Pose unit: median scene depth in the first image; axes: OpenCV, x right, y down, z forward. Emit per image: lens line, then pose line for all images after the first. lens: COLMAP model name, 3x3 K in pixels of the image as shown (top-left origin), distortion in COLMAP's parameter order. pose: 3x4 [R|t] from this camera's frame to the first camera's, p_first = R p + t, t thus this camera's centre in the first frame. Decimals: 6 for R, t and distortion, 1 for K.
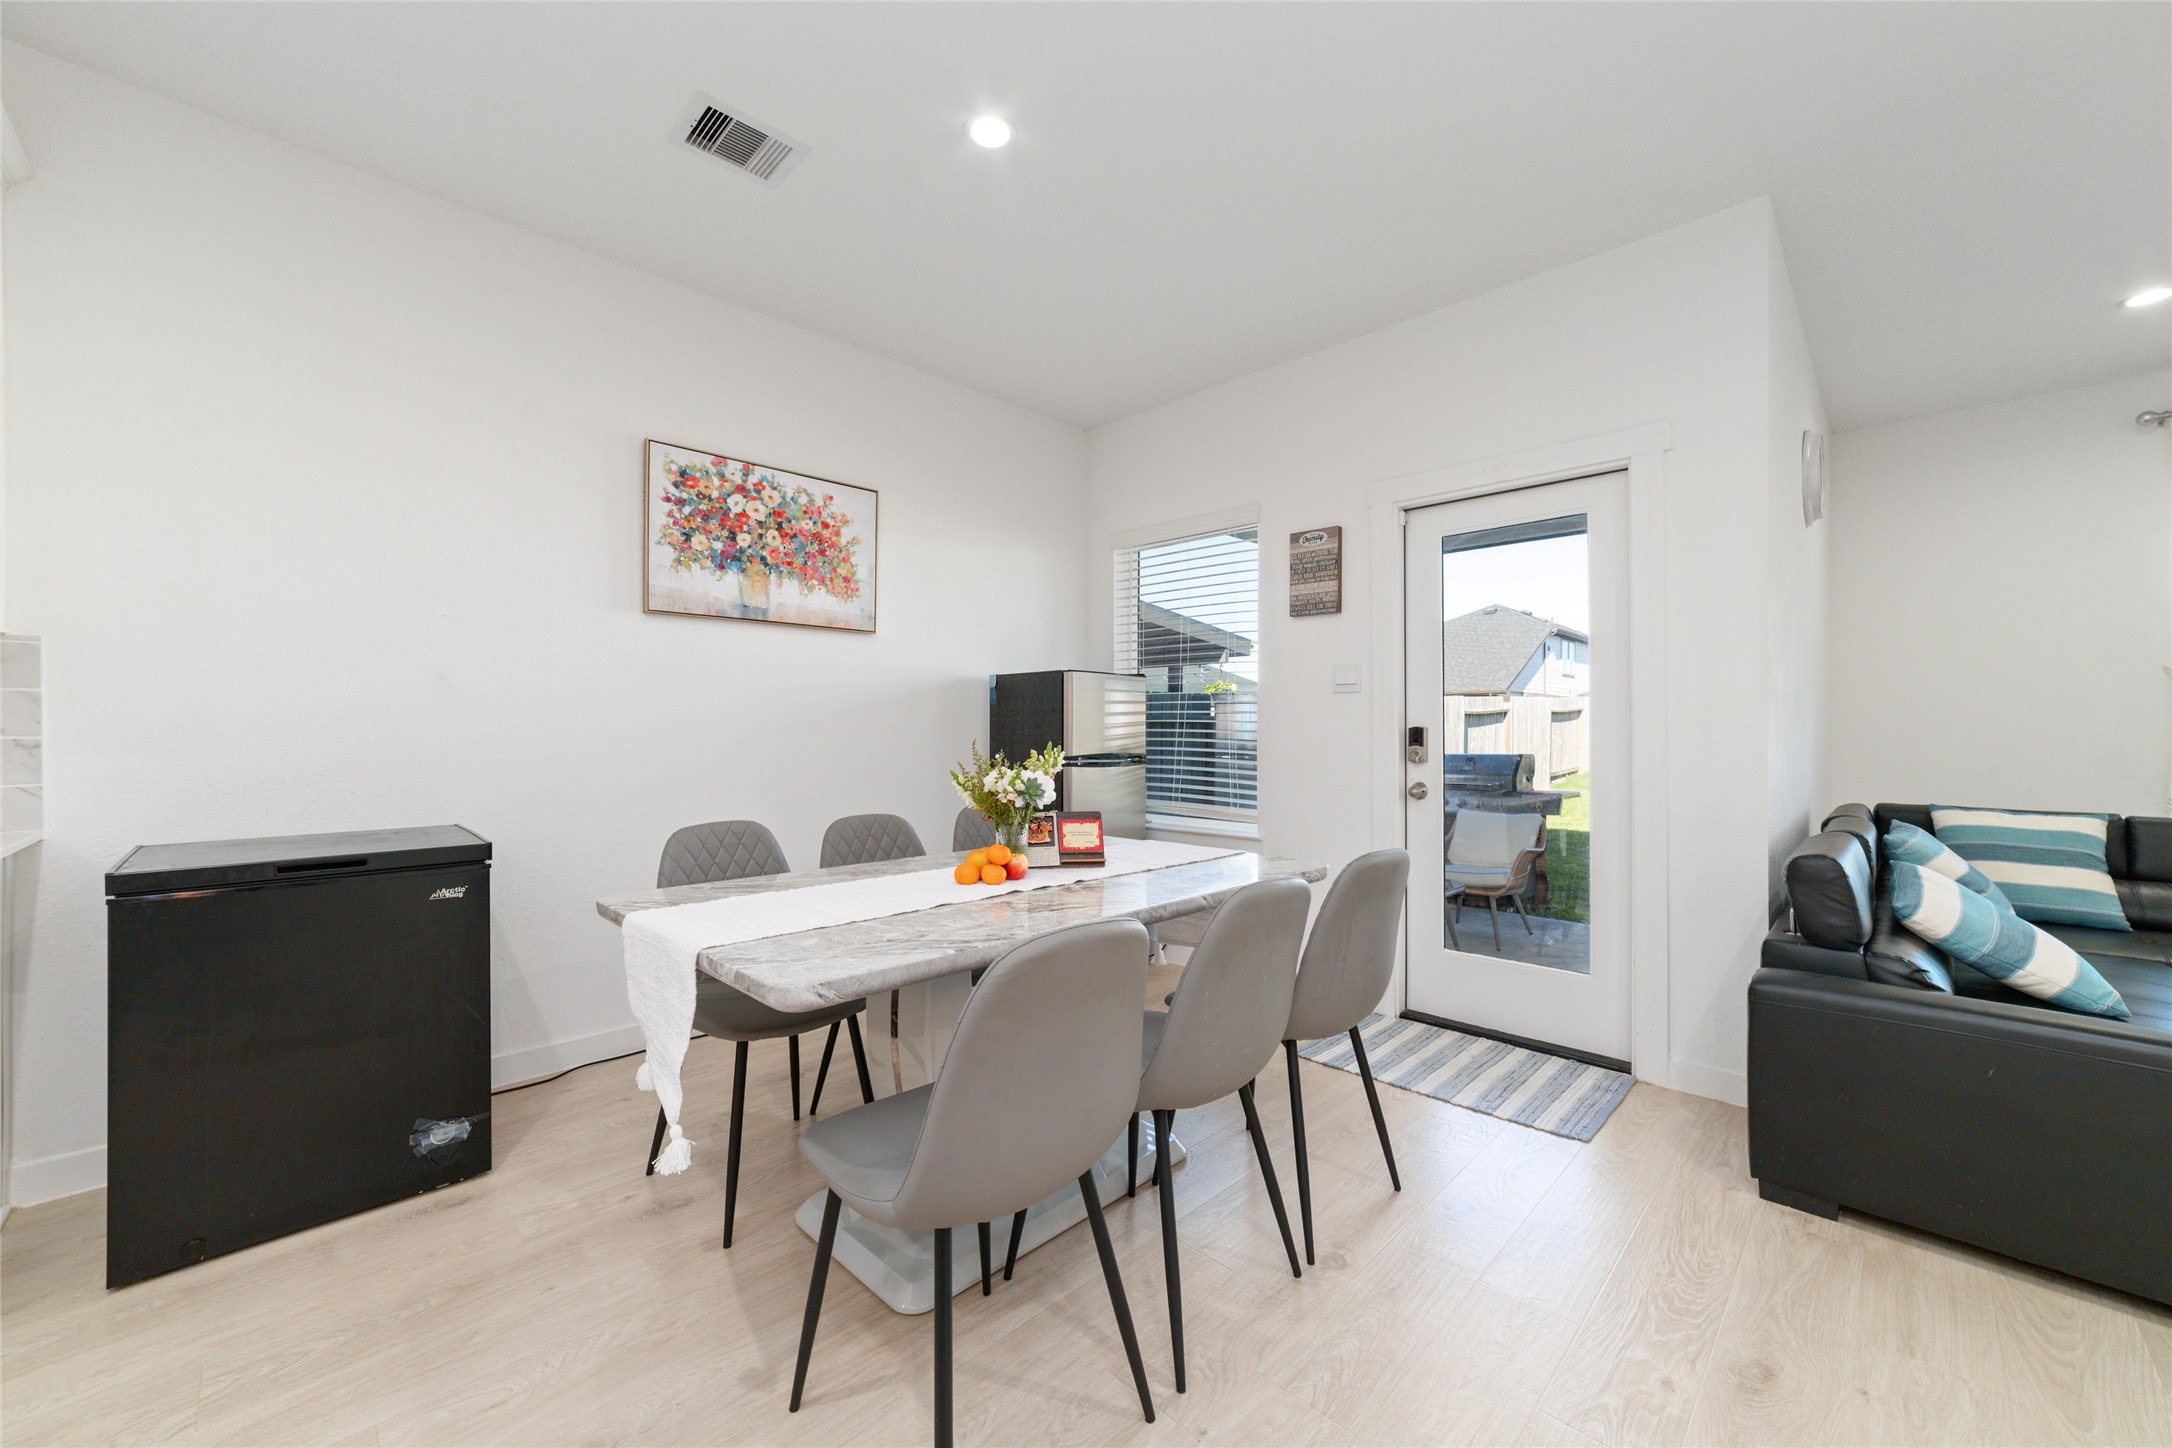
lens RADIAL K [[830.7, 0, 1096.6], [0, 830.7, 733.3], [0, 0, 1]] dist [-0.020180, 0.007284]
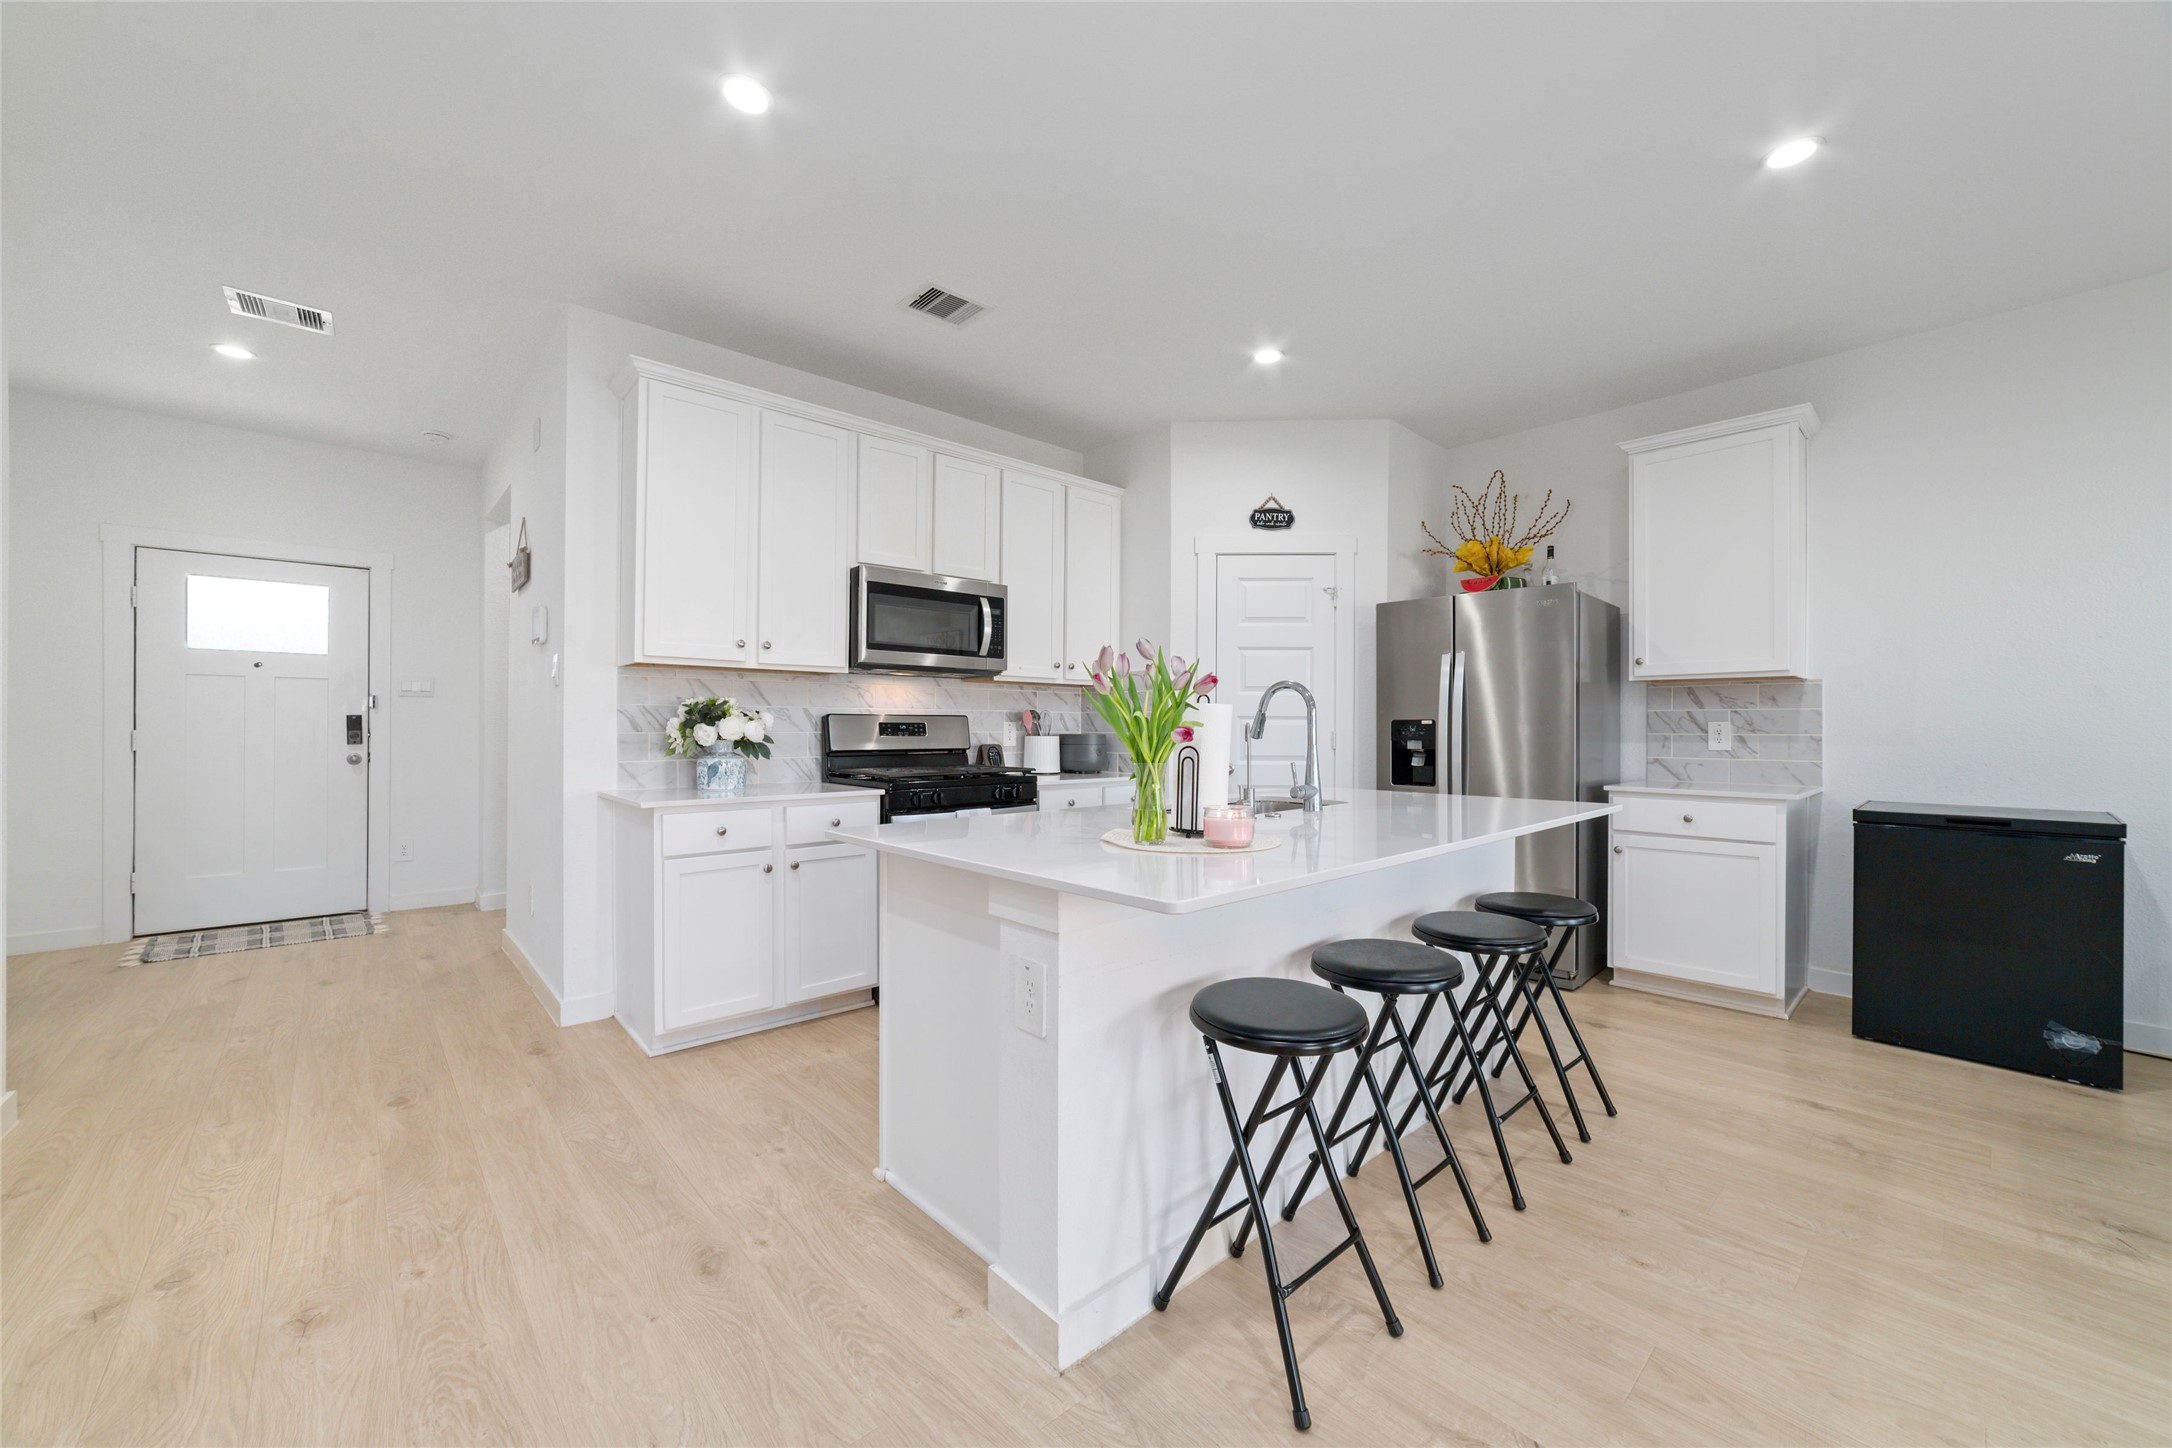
lens RADIAL K [[830.7, 0, 1093.9], [0, 830.7, 724.1], [0, 0, 1]] dist [-0.020180, 0.007284]
pose [[-0.052914, -0.002590, -0.998596, 0.408689], [-0.012801, 0.999916, -0.001915, 0.003681], [0.998517, 0.012681, -0.052943, -0.343475]]
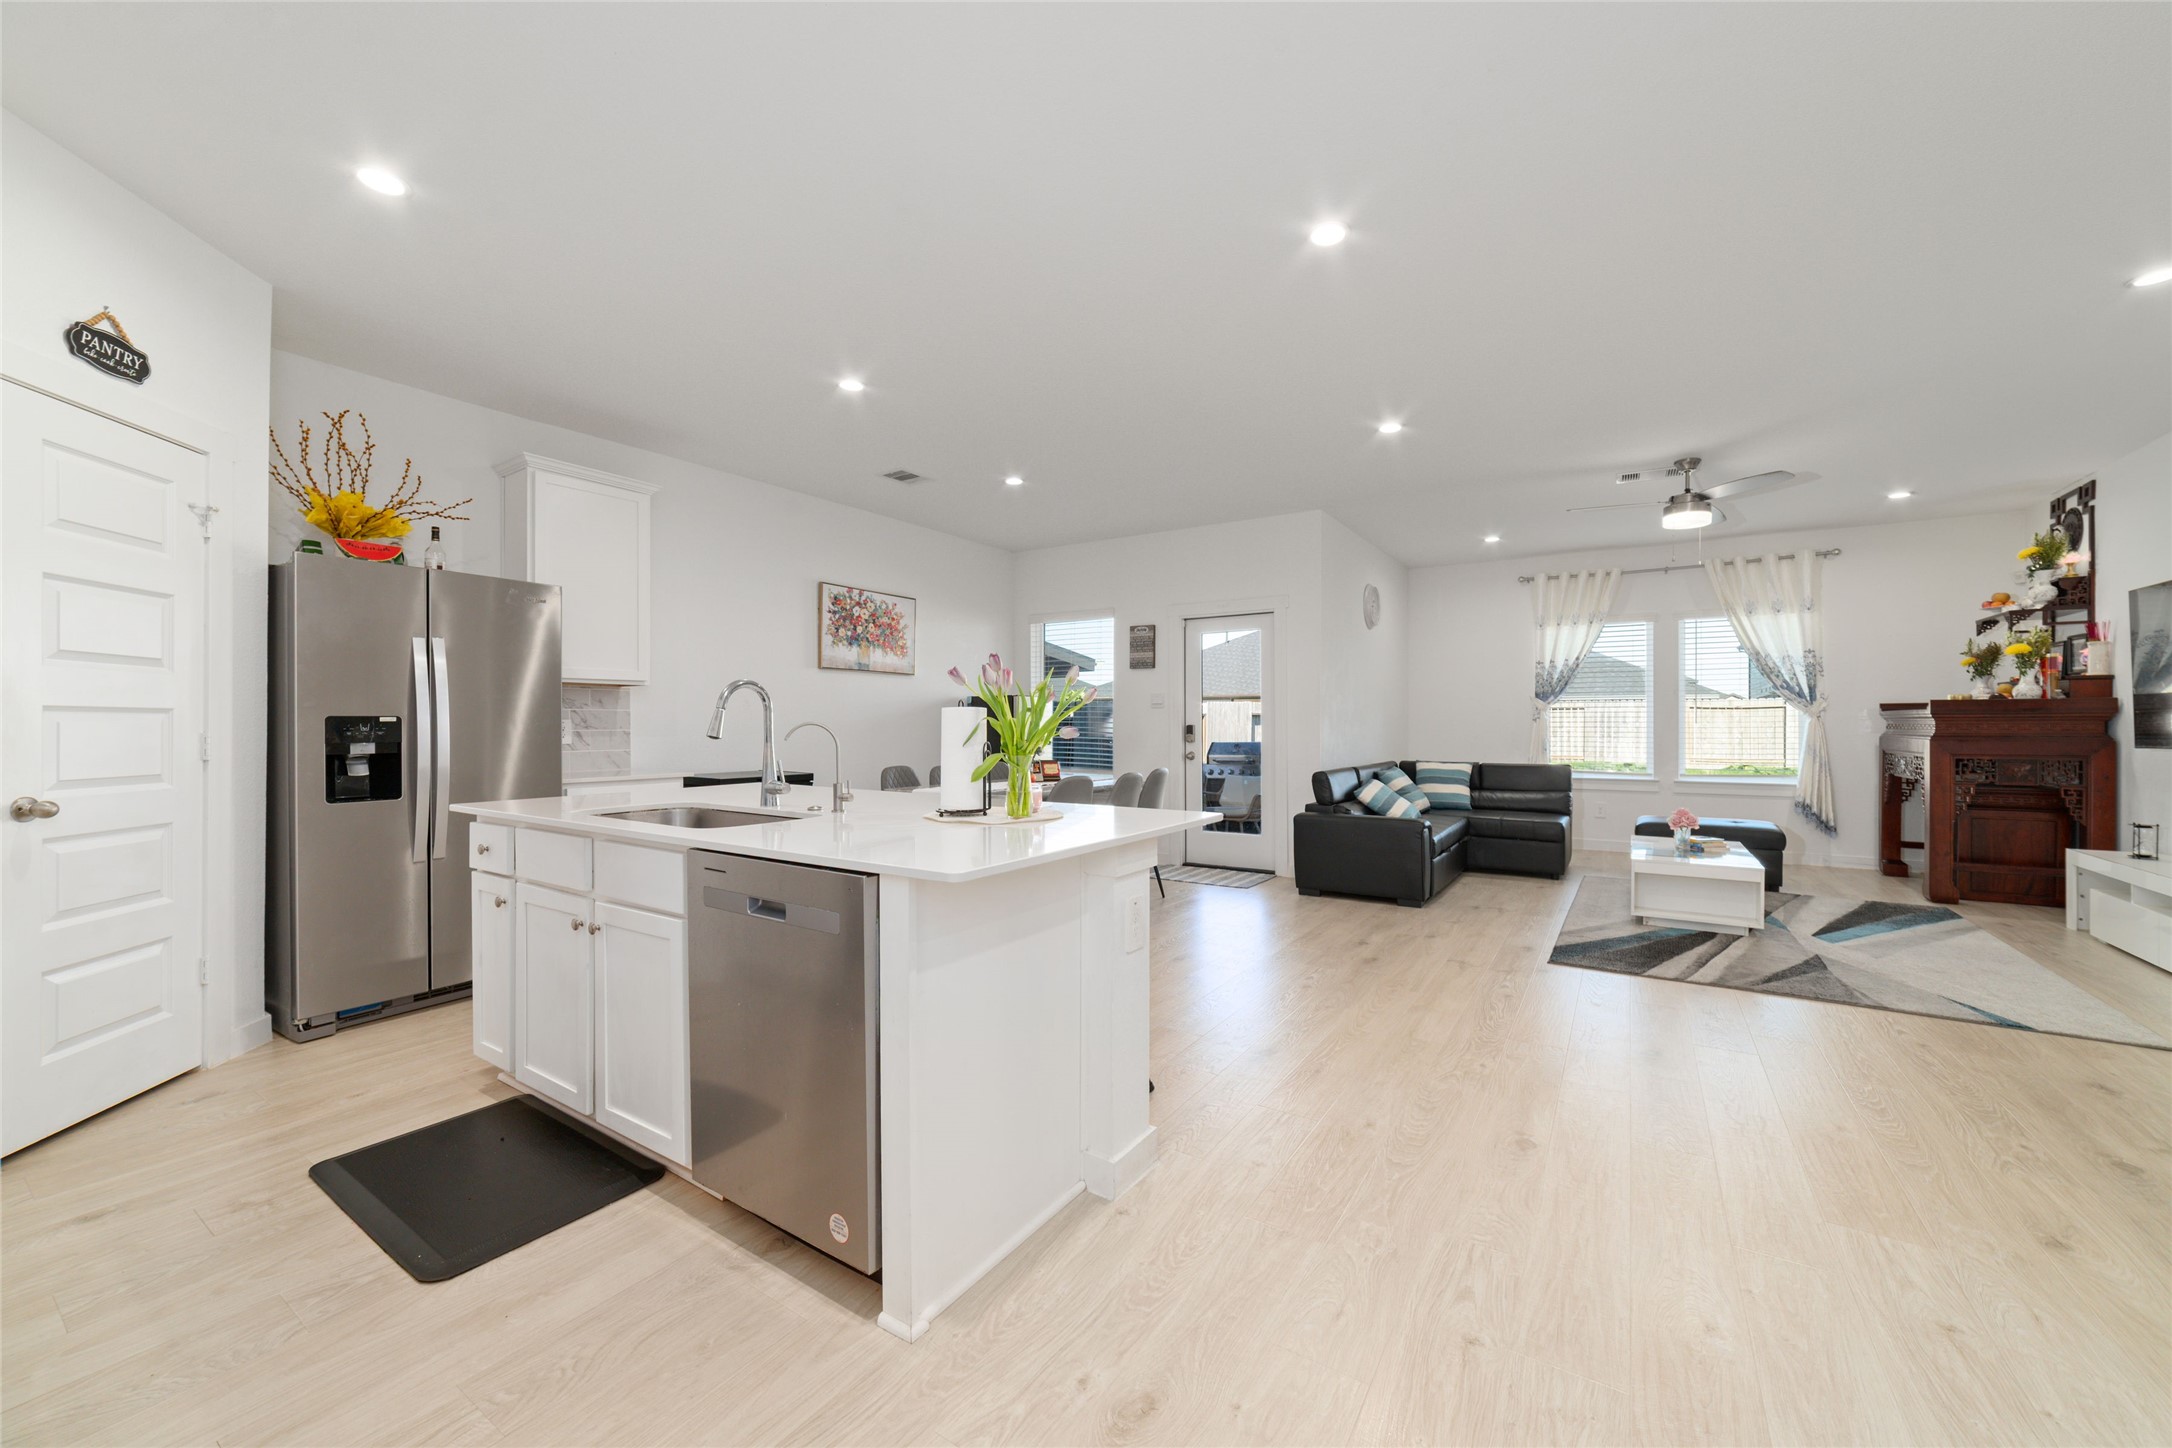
lens RADIAL K [[830.7, 0, 1094.1], [0, 830.7, 727.9], [0, 0, 1]] dist [-0.020180, 0.007284]
pose [[0.980318, -0.001586, 0.197418, -0.289586], [0.002486, 0.999988, -0.004309, 0.009283], [-0.197408, 0.004715, 0.980310, -1.105745]]
